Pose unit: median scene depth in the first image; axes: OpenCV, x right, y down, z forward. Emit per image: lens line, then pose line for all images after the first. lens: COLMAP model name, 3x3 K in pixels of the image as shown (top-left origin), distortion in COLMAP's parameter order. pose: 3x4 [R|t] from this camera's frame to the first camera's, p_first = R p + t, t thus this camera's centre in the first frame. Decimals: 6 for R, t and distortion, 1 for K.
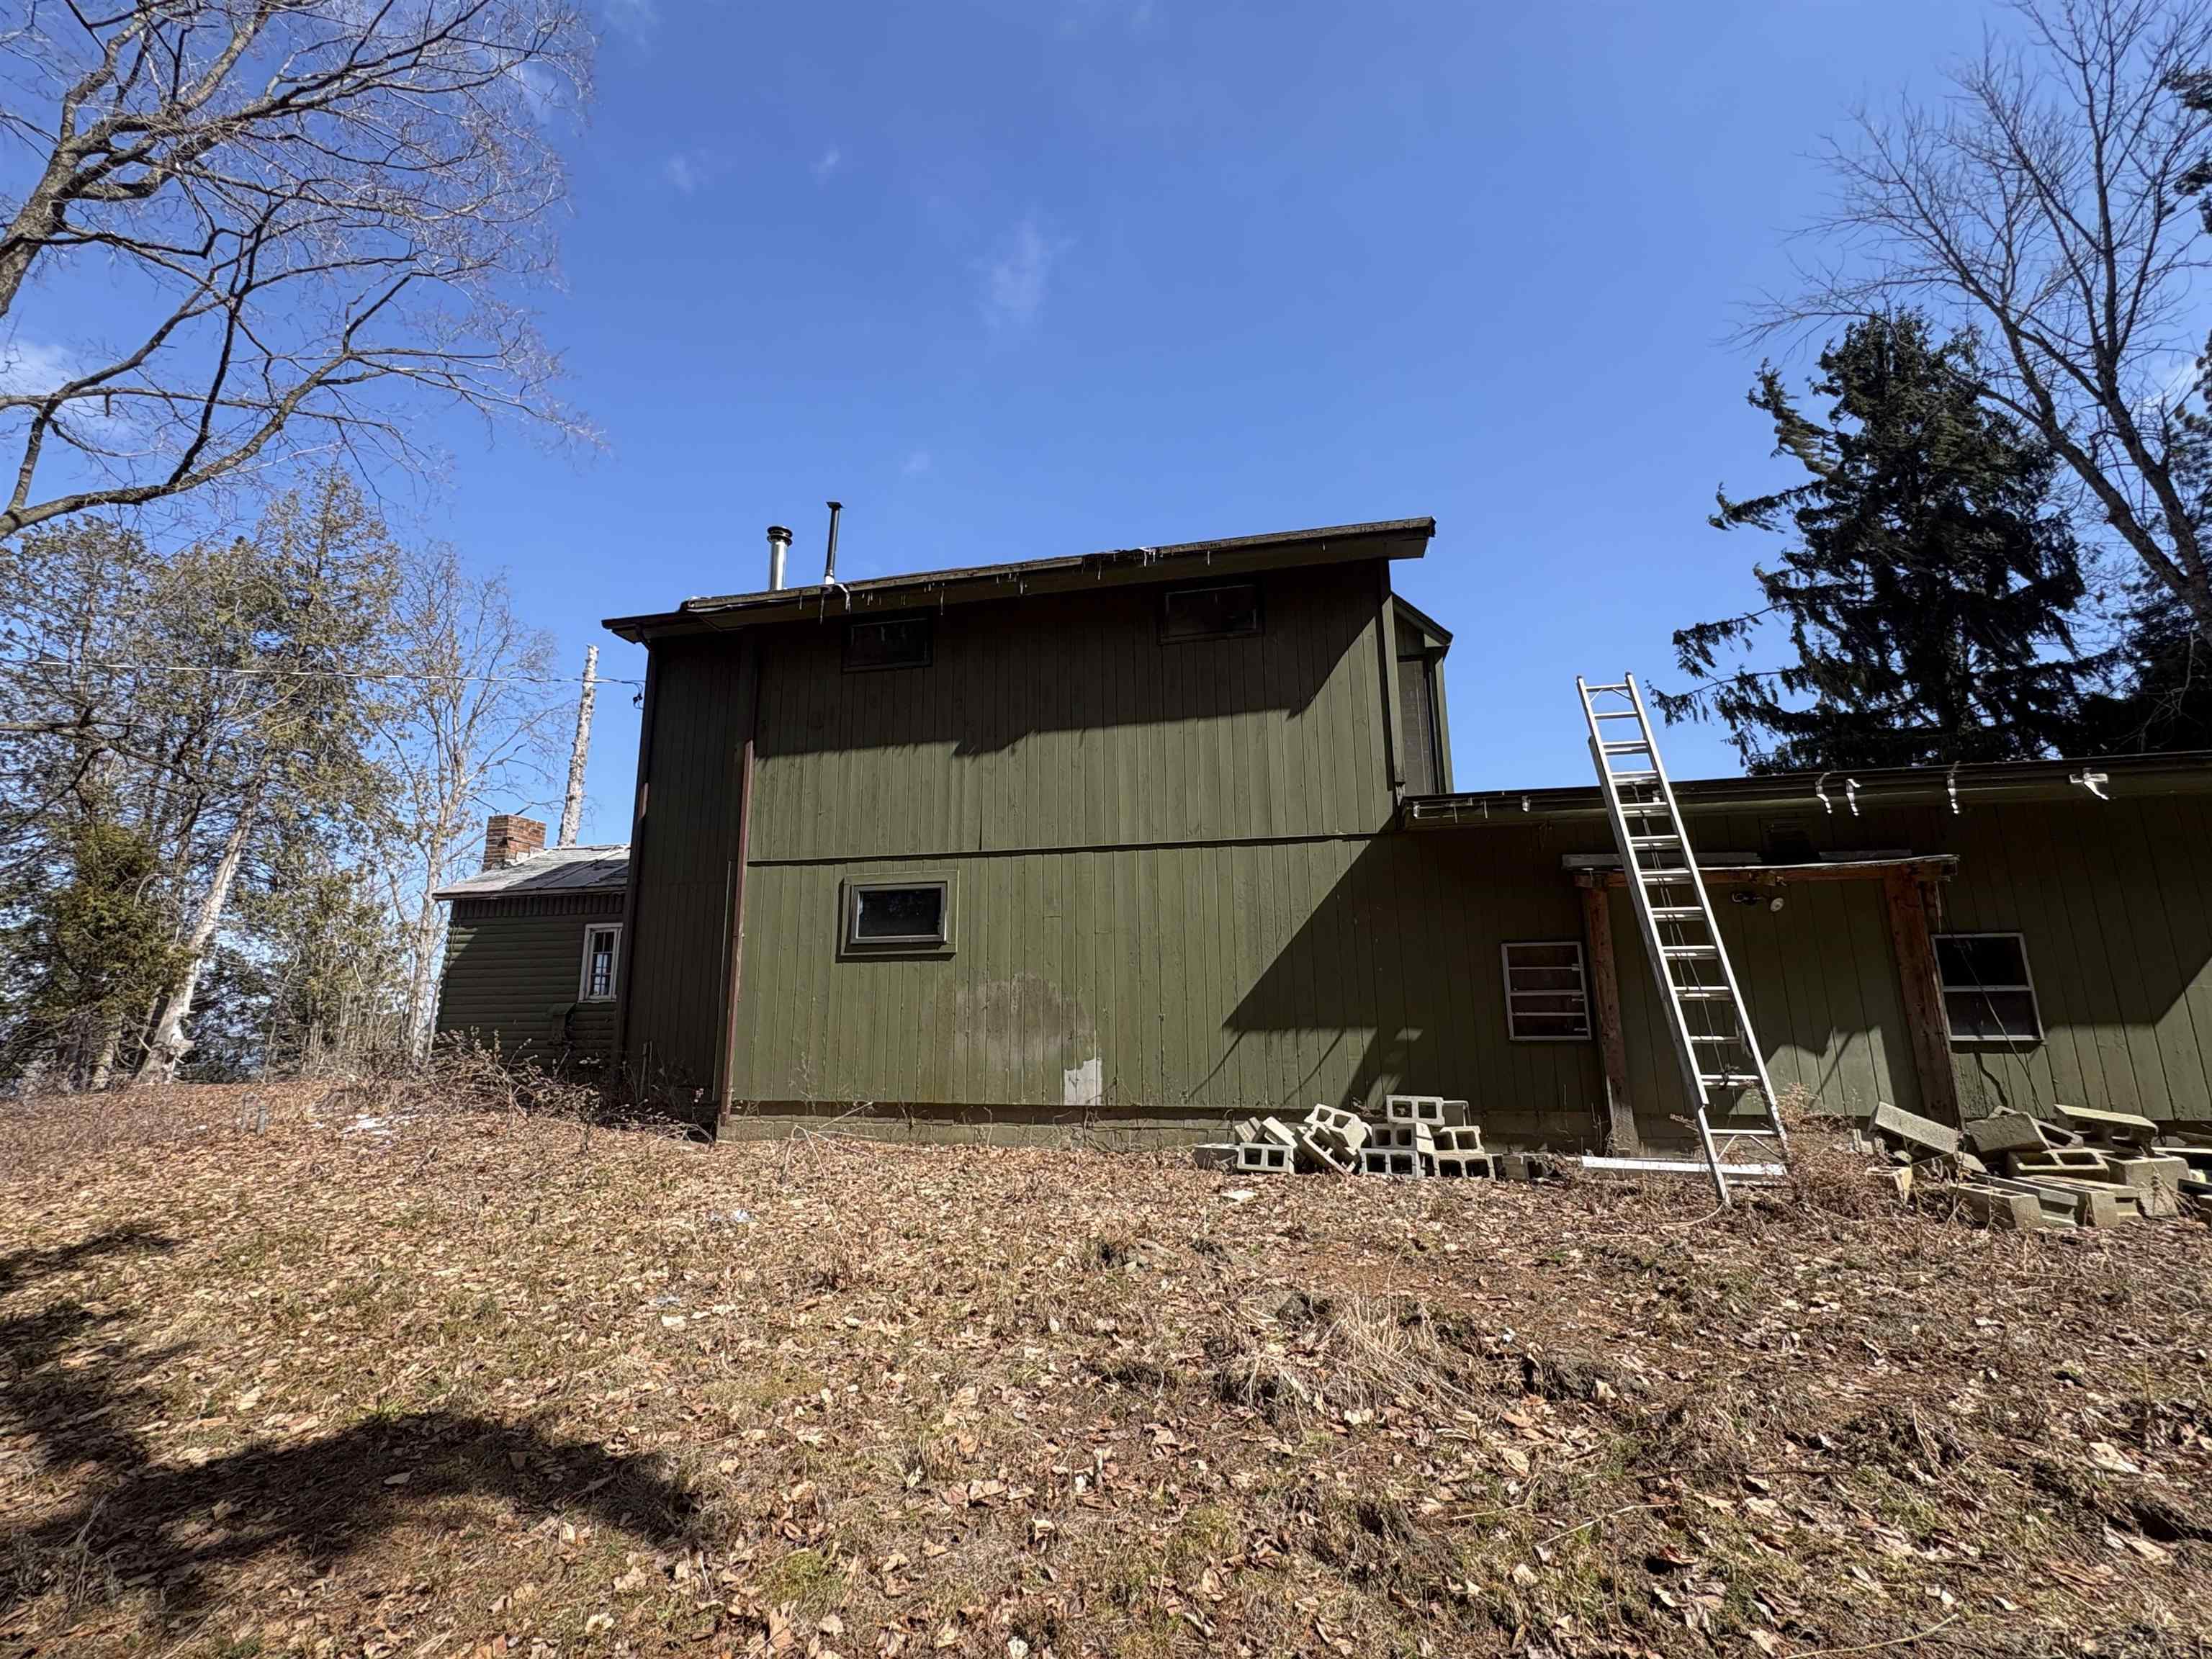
lens RADIAL K [[921.8, 0, 1106.0], [0, 921.8, 829.5], [0, 0, 1]] dist [-0.002141, -0.000522]
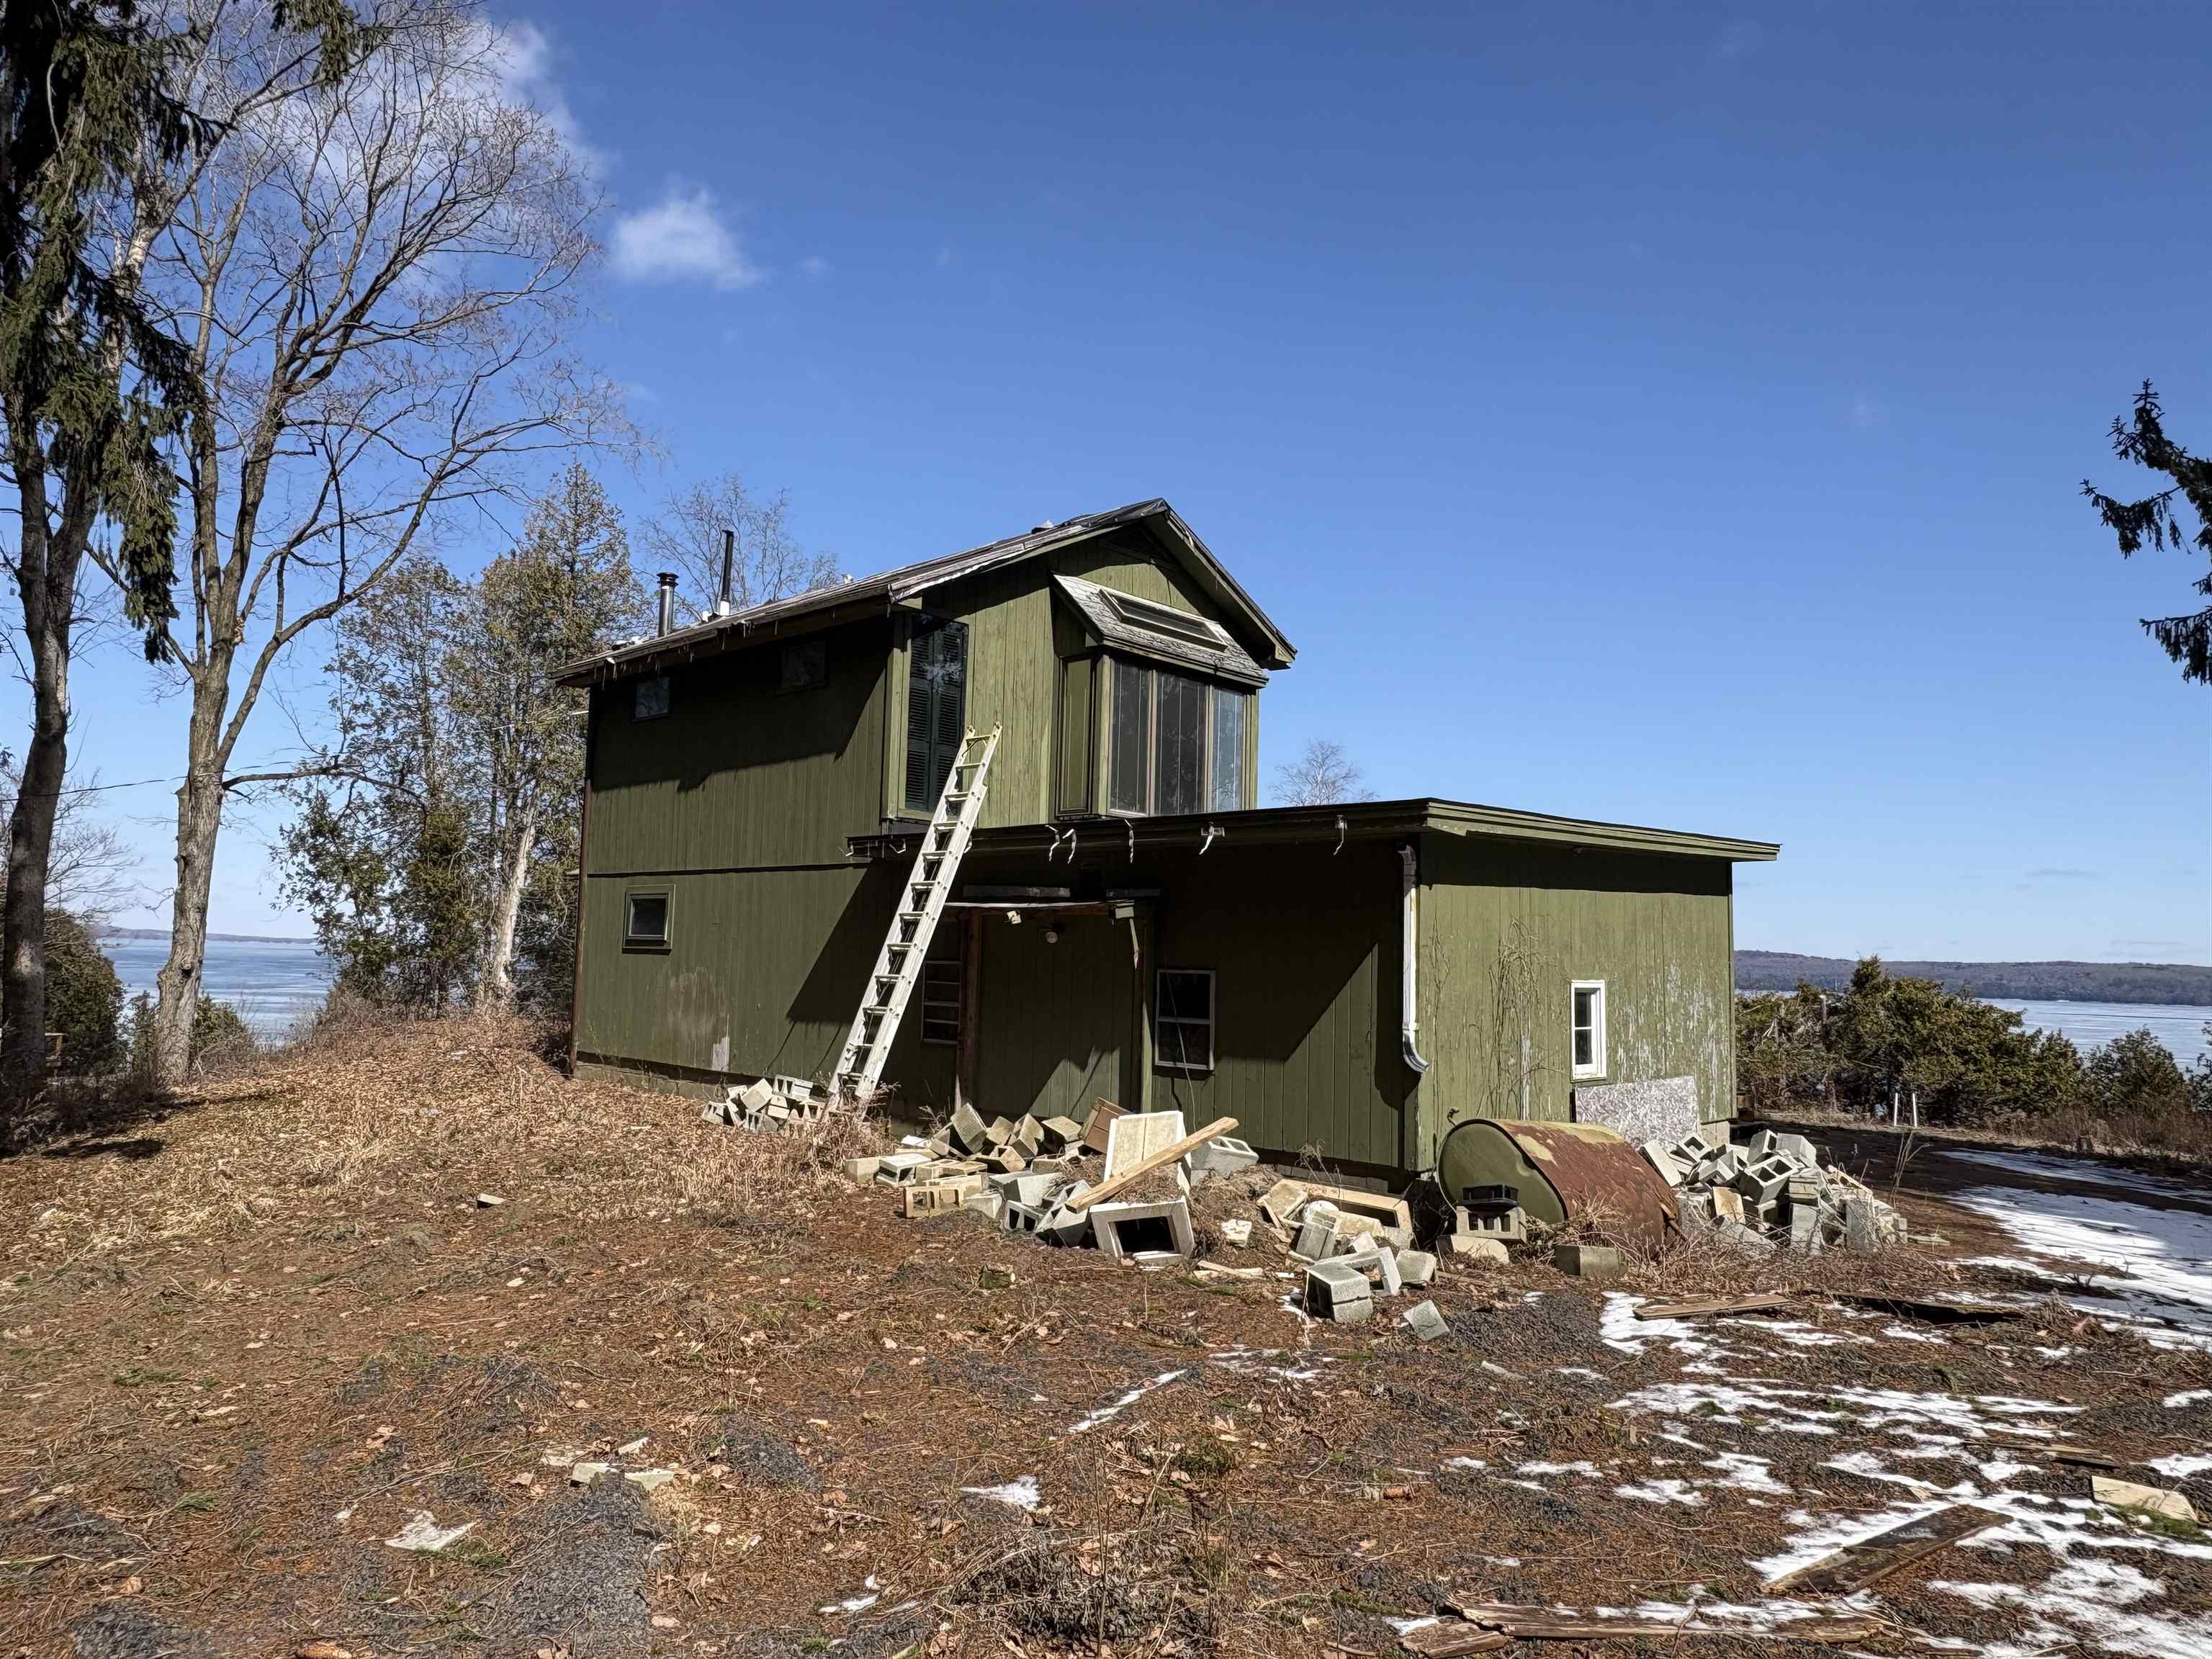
lens RADIAL K [[1413.5, 0, 1109.3], [0, 1413.5, 816.9], [0, 0, 1]] dist [-0.001592, 0.000485]
pose [[0.855288, -0.021372, -0.517711, 1.366415], [0.069418, 0.994868, 0.073612, -0.150659], [0.513481, -0.098898, 0.852383, -0.343853]]
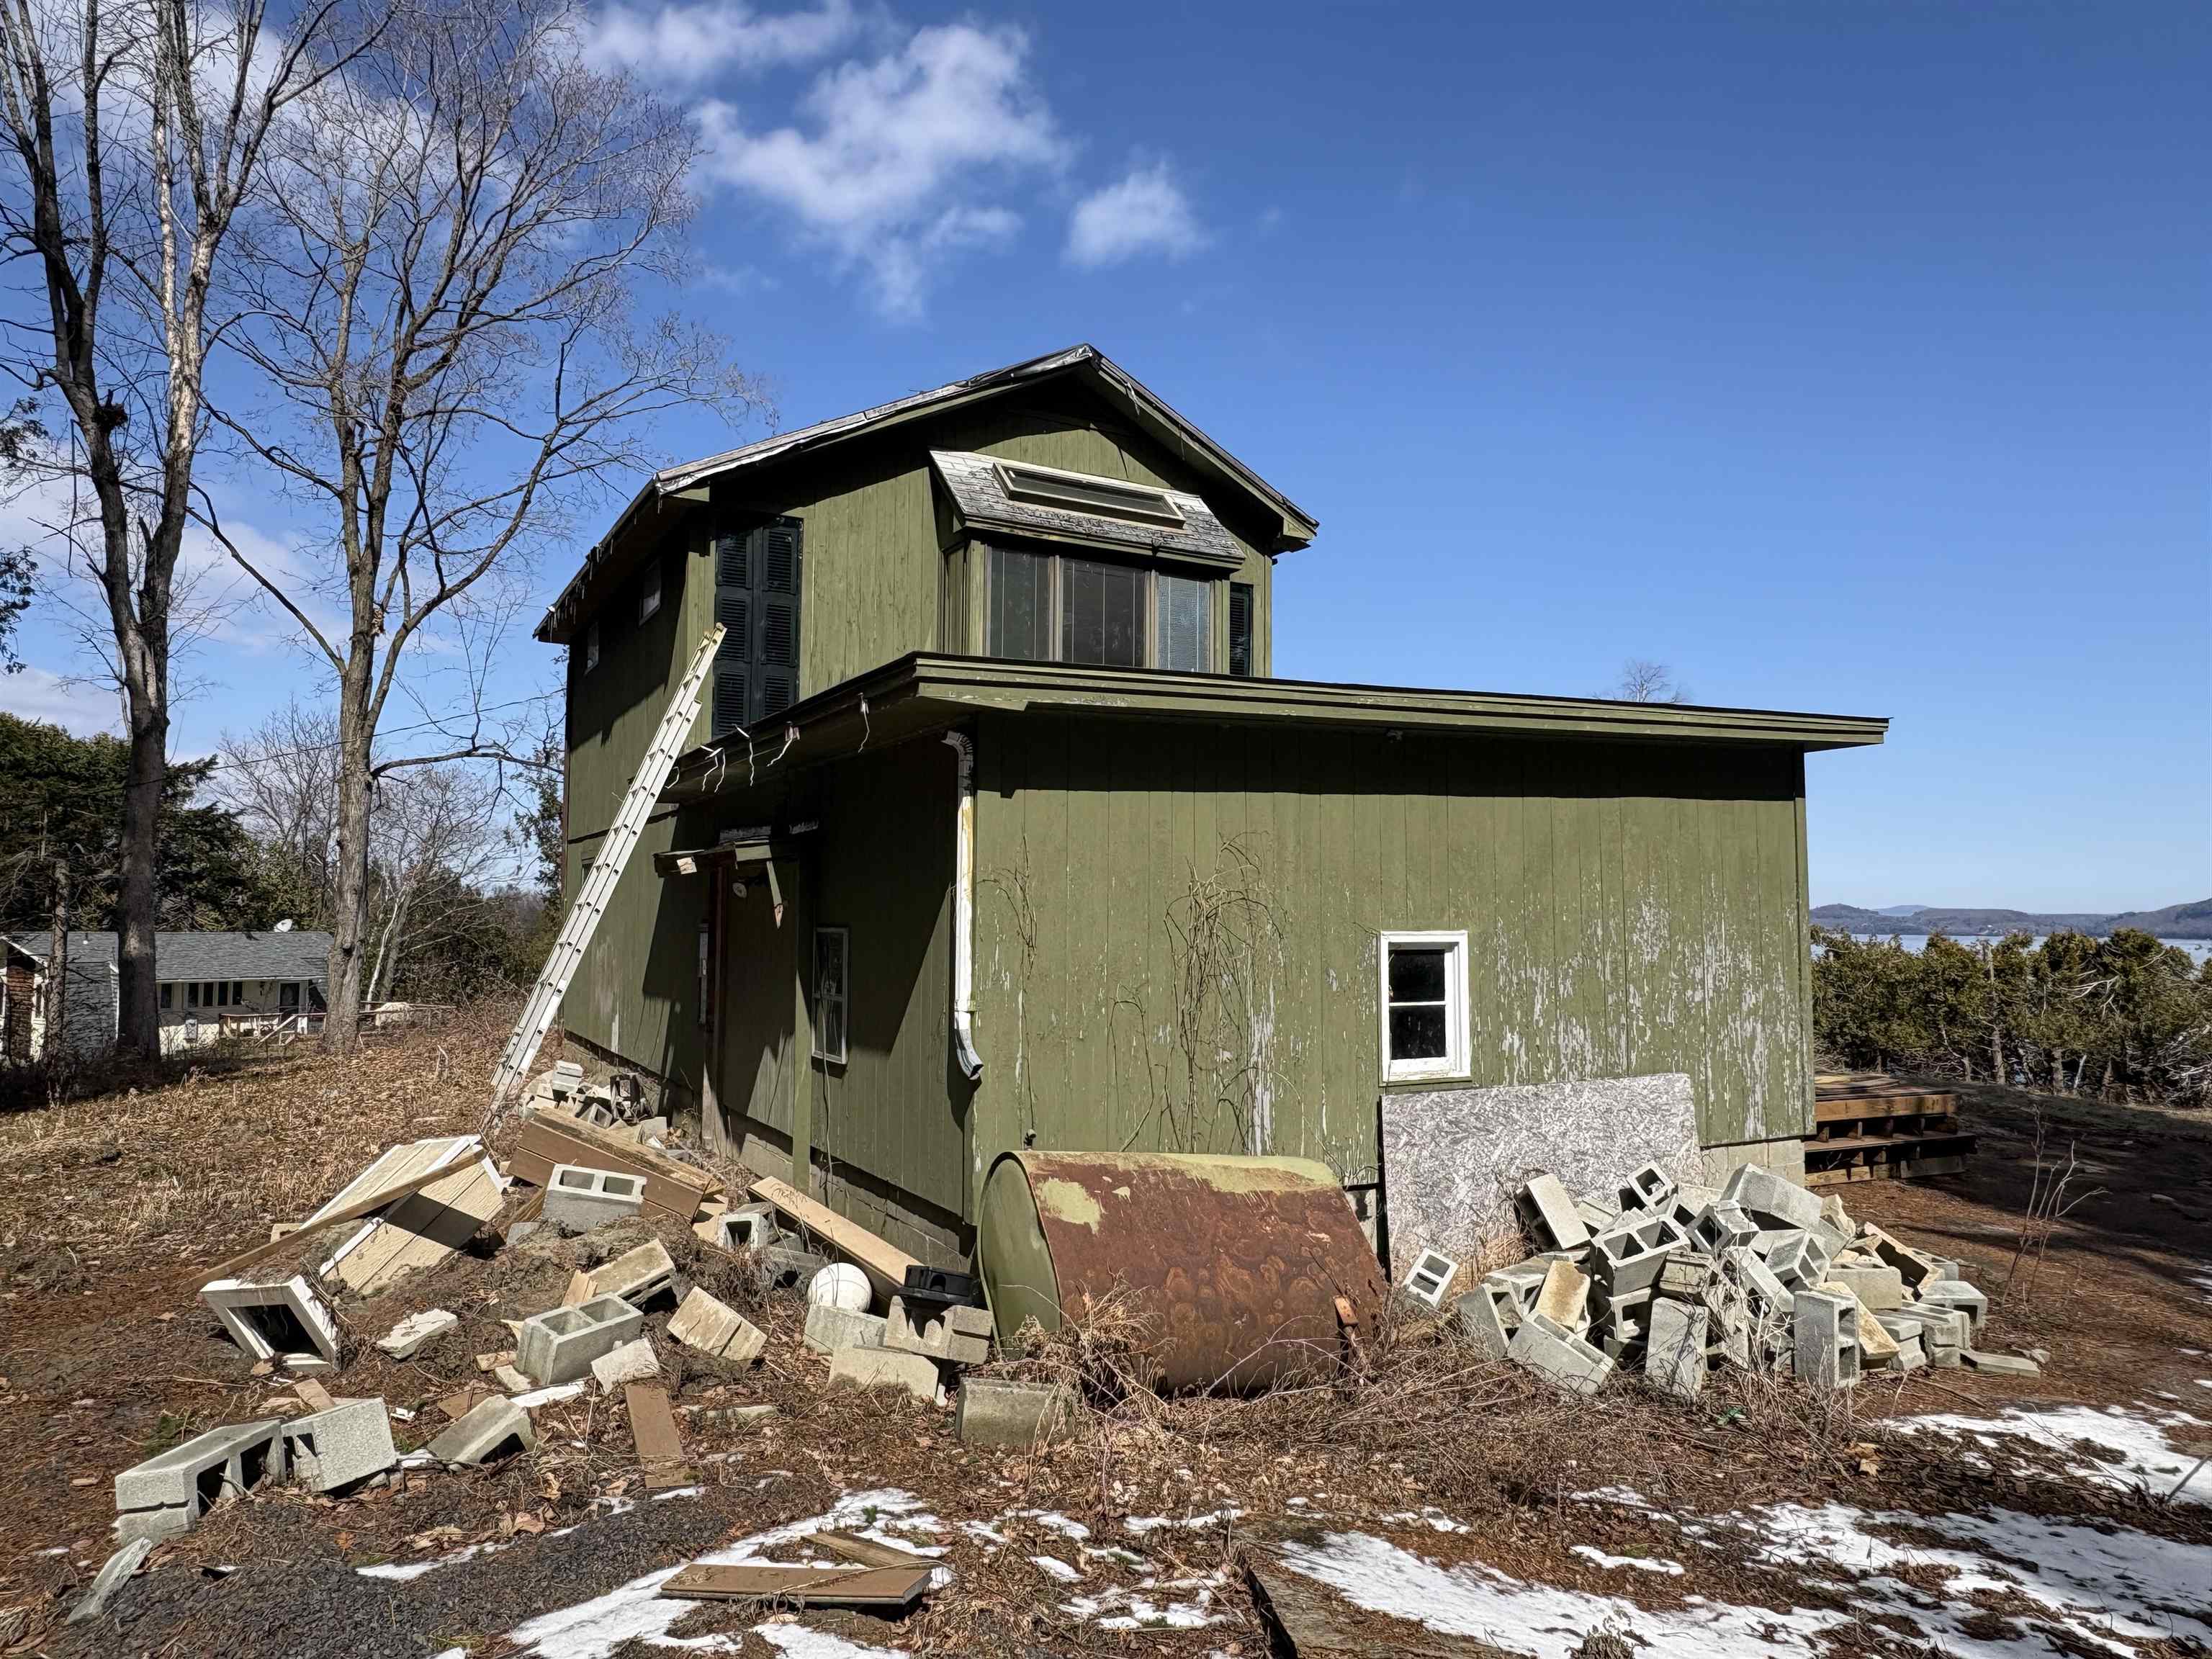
lens RADIAL K [[1413.5, 0, 1109.3], [0, 1413.5, 816.9], [0, 0, 1]] dist [-0.001592, 0.000485]
pose [[0.659927, -0.043577, -0.750065, 1.597360], [0.139133, 0.988138, 0.065004, -0.019633], [0.738335, -0.147257, 0.658162, 0.309990]]
